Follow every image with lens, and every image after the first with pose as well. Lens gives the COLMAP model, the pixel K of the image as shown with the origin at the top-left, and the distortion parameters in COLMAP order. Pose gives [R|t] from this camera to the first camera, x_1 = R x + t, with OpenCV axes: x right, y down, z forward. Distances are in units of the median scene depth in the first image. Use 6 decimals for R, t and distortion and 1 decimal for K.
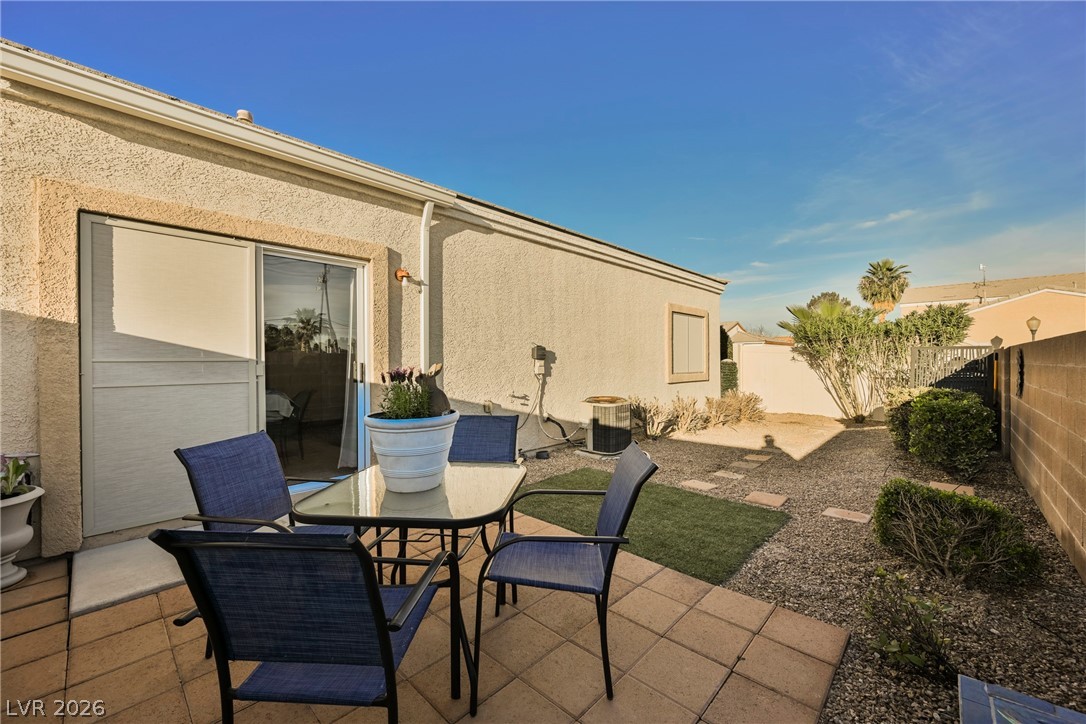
lens RADIAL K [[428.7, 0, 546.5], [0, 428.7, 363.0], [0, 0, 1]] dist [-0.000005, 0.000637]
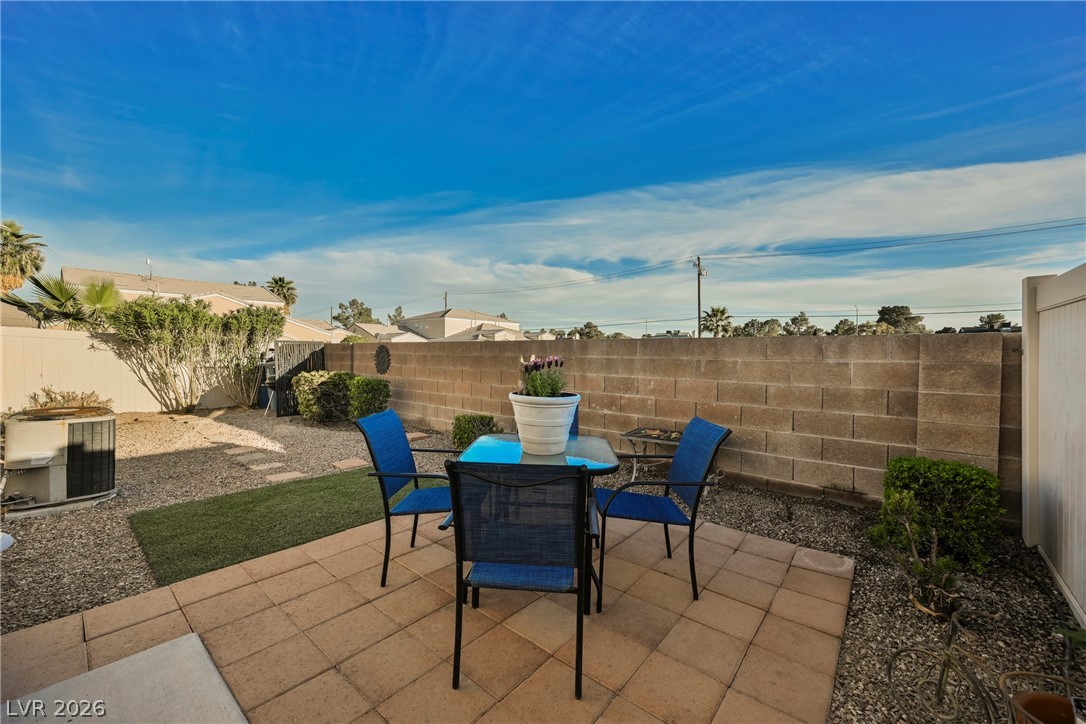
lens RADIAL K [[428.7, 0, 546.5], [0, 428.7, 363.0], [0, 0, 1]] dist [-0.000005, 0.000637]
pose [[-0.058299, -0.022808, 0.998039, -0.619630], [-0.003519, 0.999737, 0.022641, -0.002564], [-0.998293, -0.002192, -0.058364, 0.423549]]
